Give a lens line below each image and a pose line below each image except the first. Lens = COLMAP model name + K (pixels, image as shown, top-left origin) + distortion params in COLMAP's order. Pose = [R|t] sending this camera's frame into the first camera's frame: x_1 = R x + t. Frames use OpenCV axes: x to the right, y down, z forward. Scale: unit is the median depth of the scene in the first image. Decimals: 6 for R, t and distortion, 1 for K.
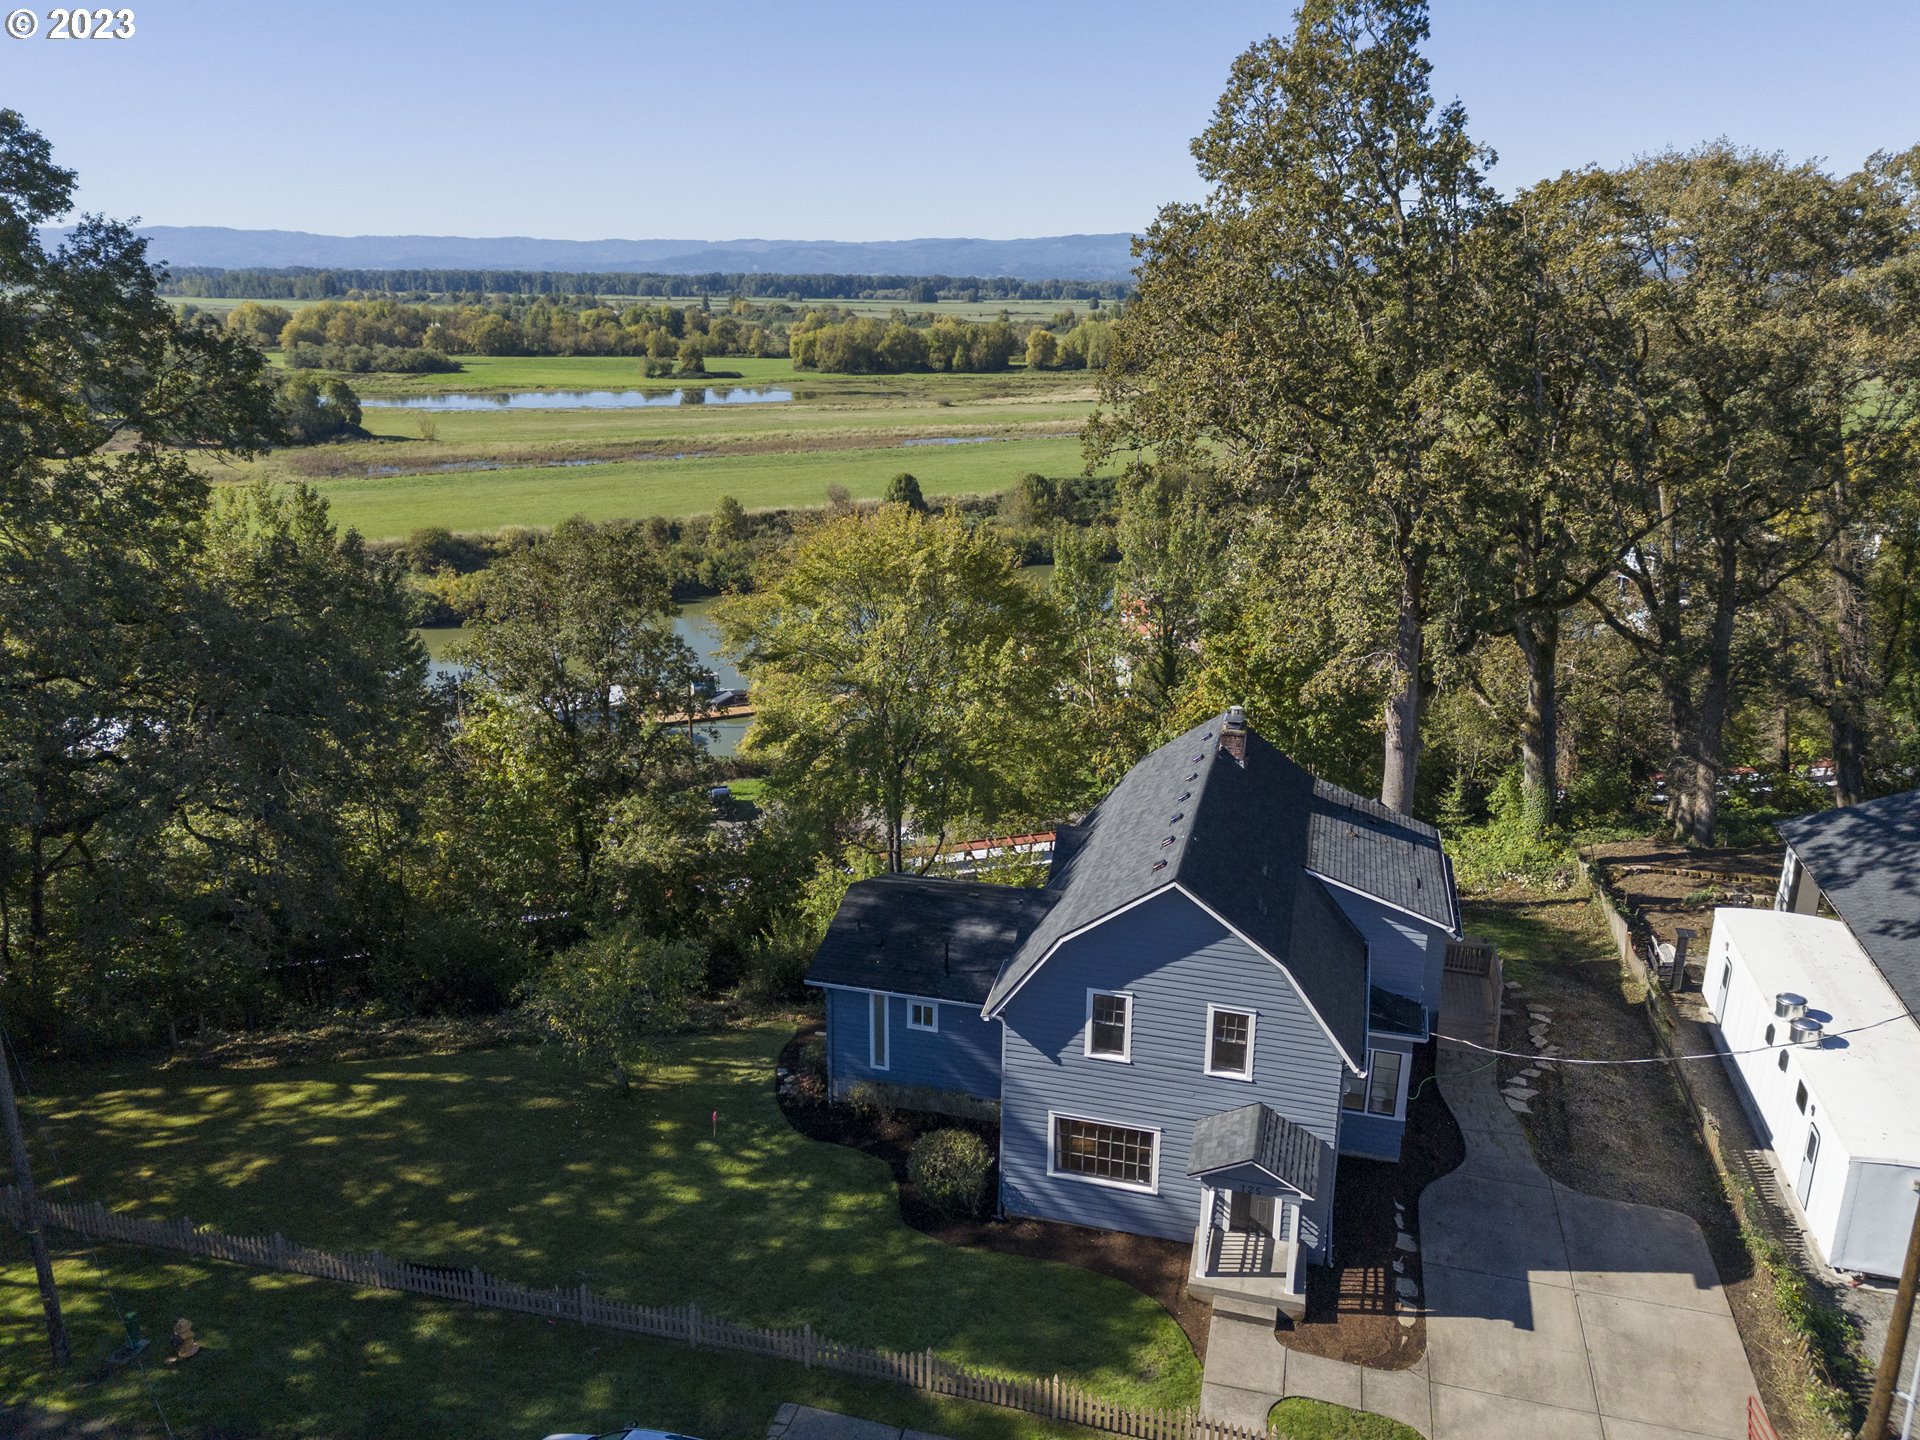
lens RADIAL K [[1389.9, 0, 958.1], [0, 1389.9, 726.5], [0, 0, 1]] dist [0.079391, -0.077309]
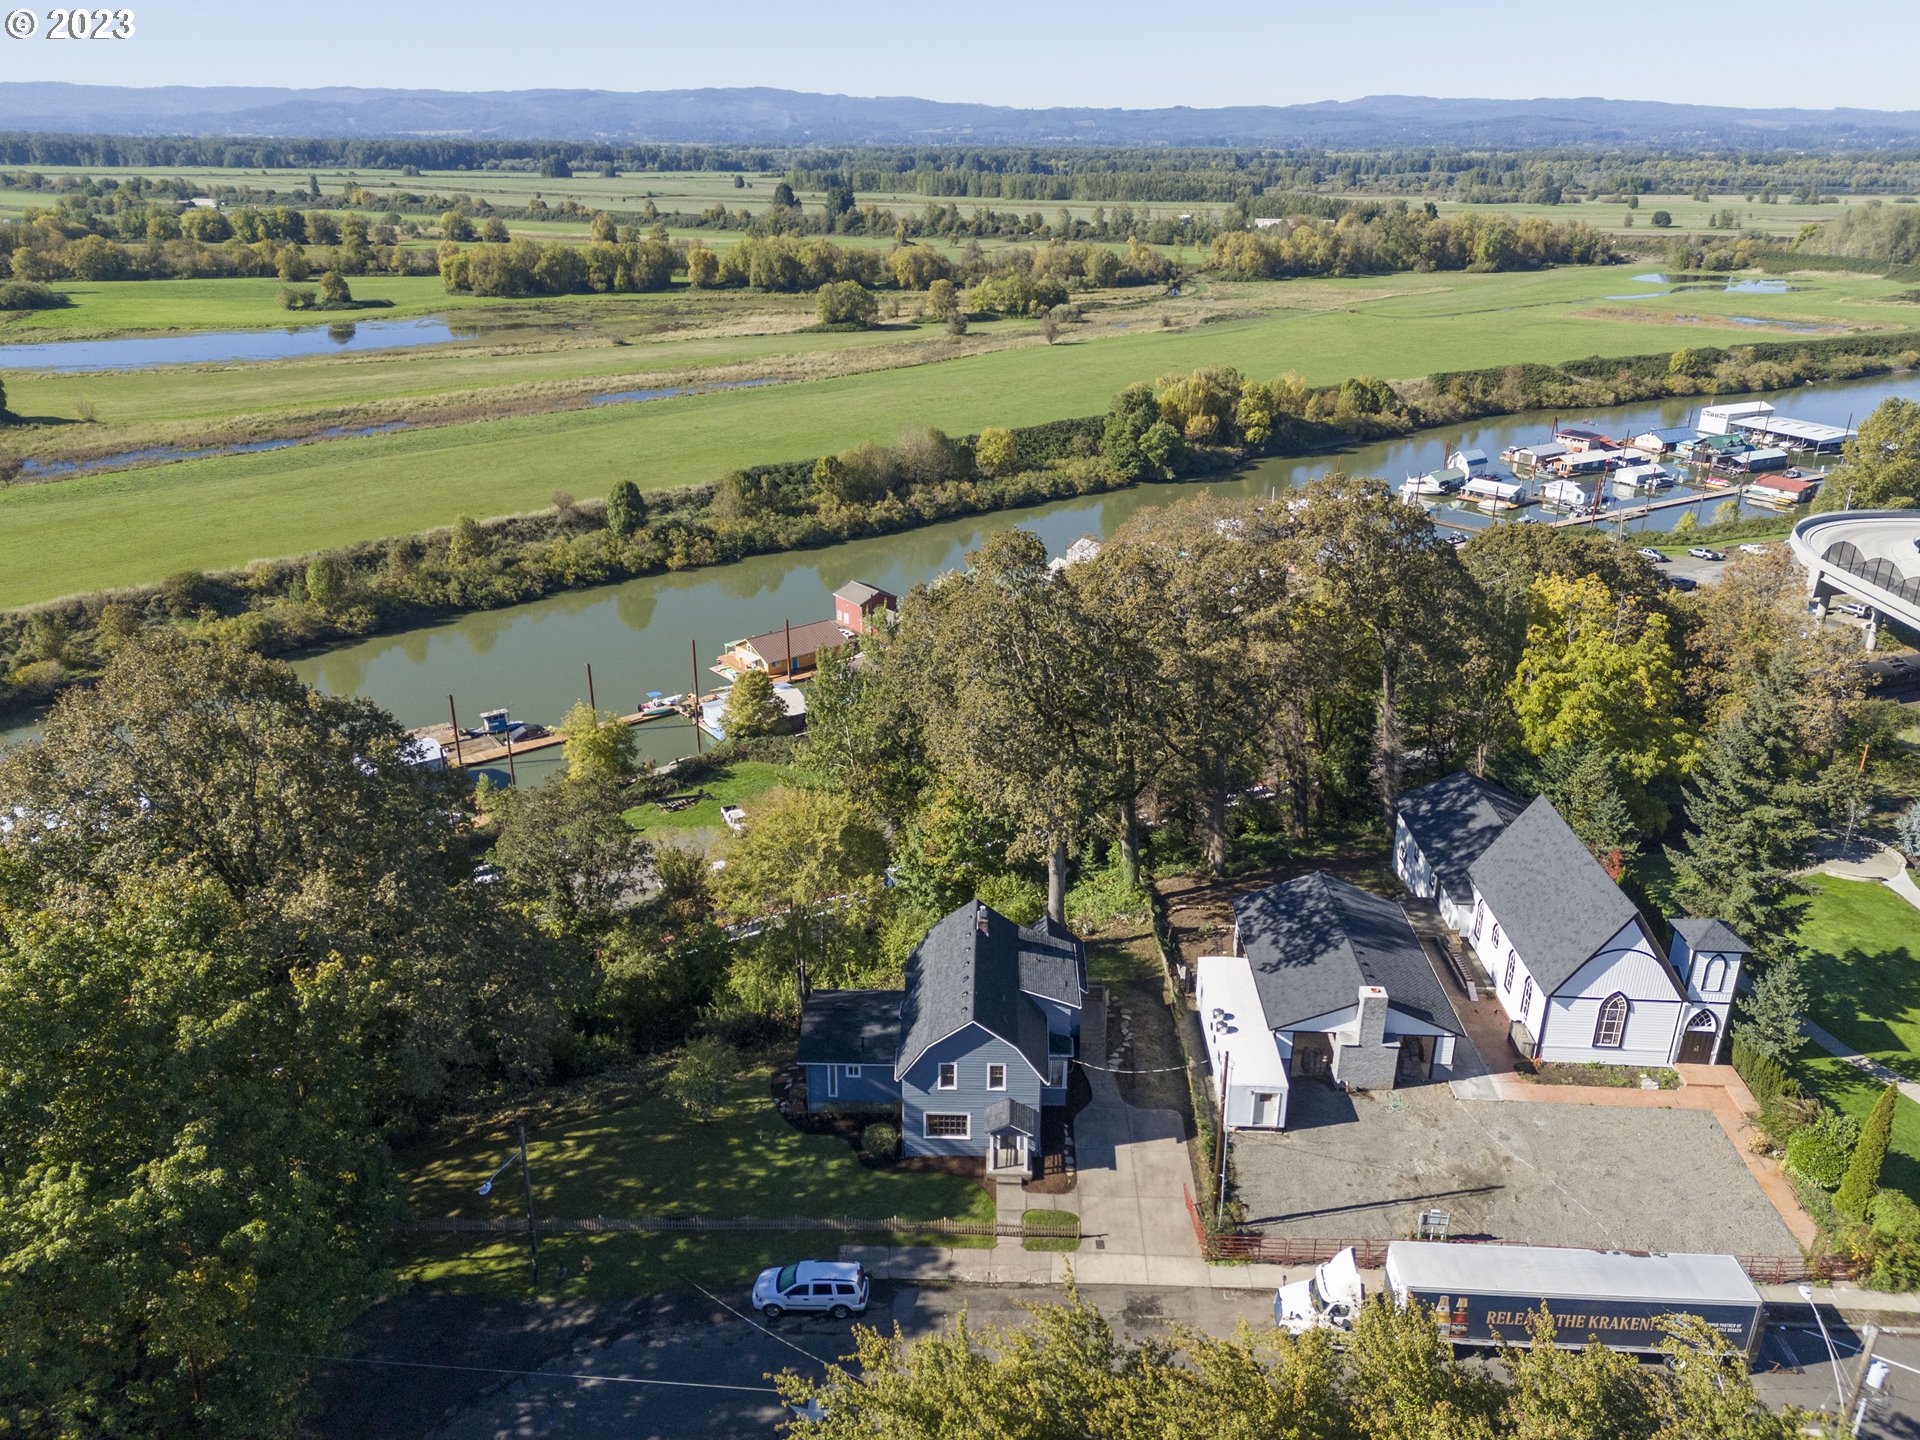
lens RADIAL K [[1389.9, 0, 948.1], [0, 1389.9, 710.2], [0, 0, 1]] dist [0.079391, -0.077309]
pose [[0.972942, -0.087199, 0.213962, -0.302973], [0.070869, 0.994038, 0.082856, -0.528205], [-0.219911, -0.065451, 0.973322, -1.128793]]
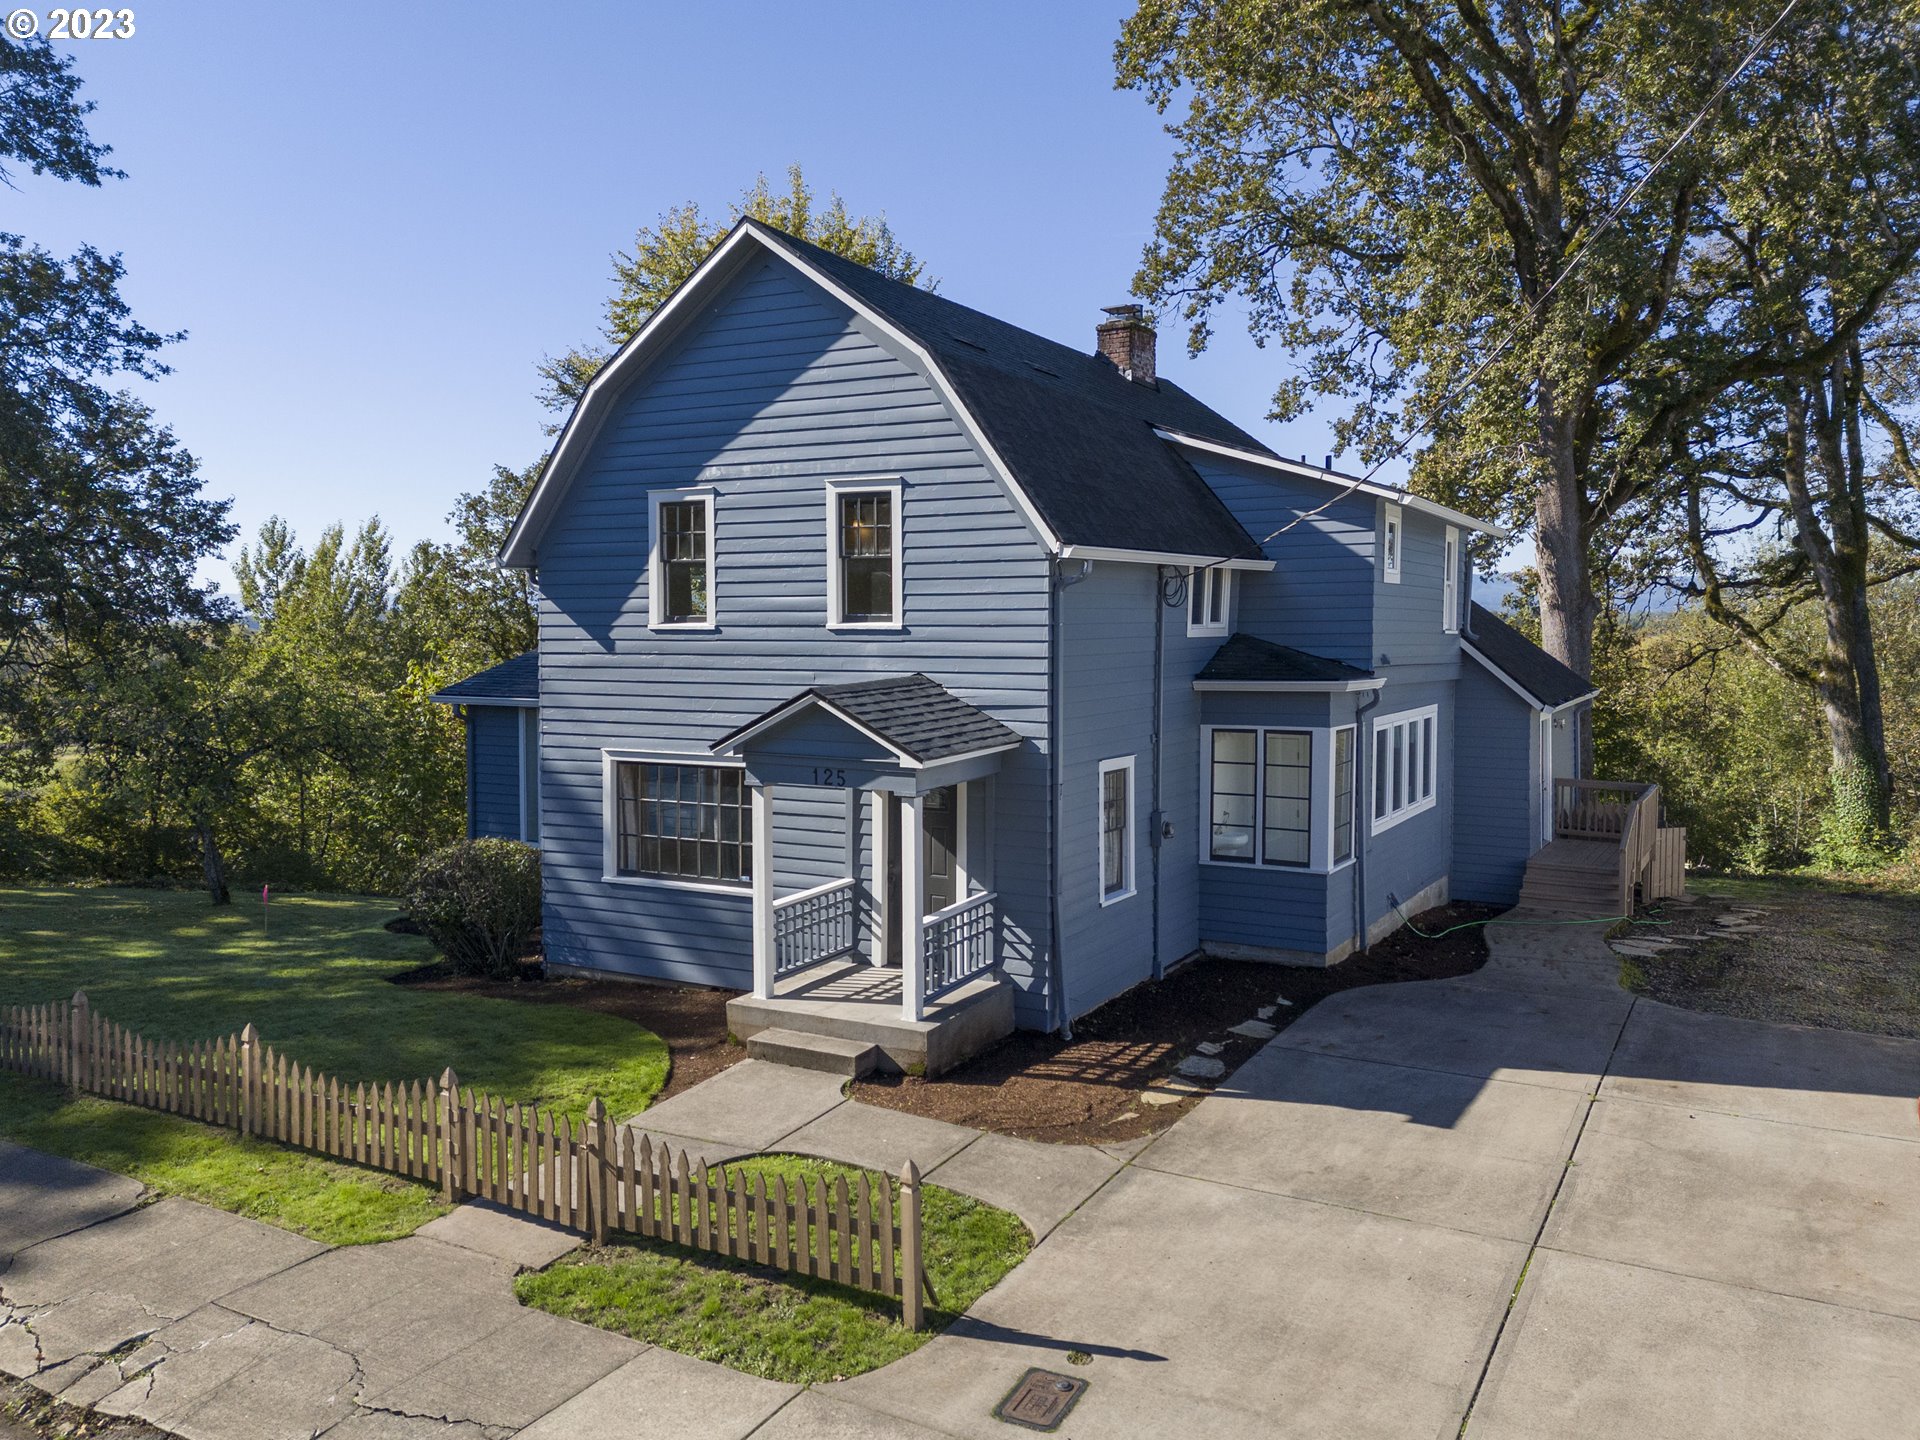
lens RADIAL K [[1443.5, 0, 964.9], [0, 1443.5, 692.5], [0, 0, 1]] dist [0.068995, -0.019903]
pose [[0.969630, 0.003133, -0.244557, 0.302292], [-0.064430, 0.967870, -0.243055, 0.337113], [0.235938, 0.251431, 0.938678, 0.428598]]
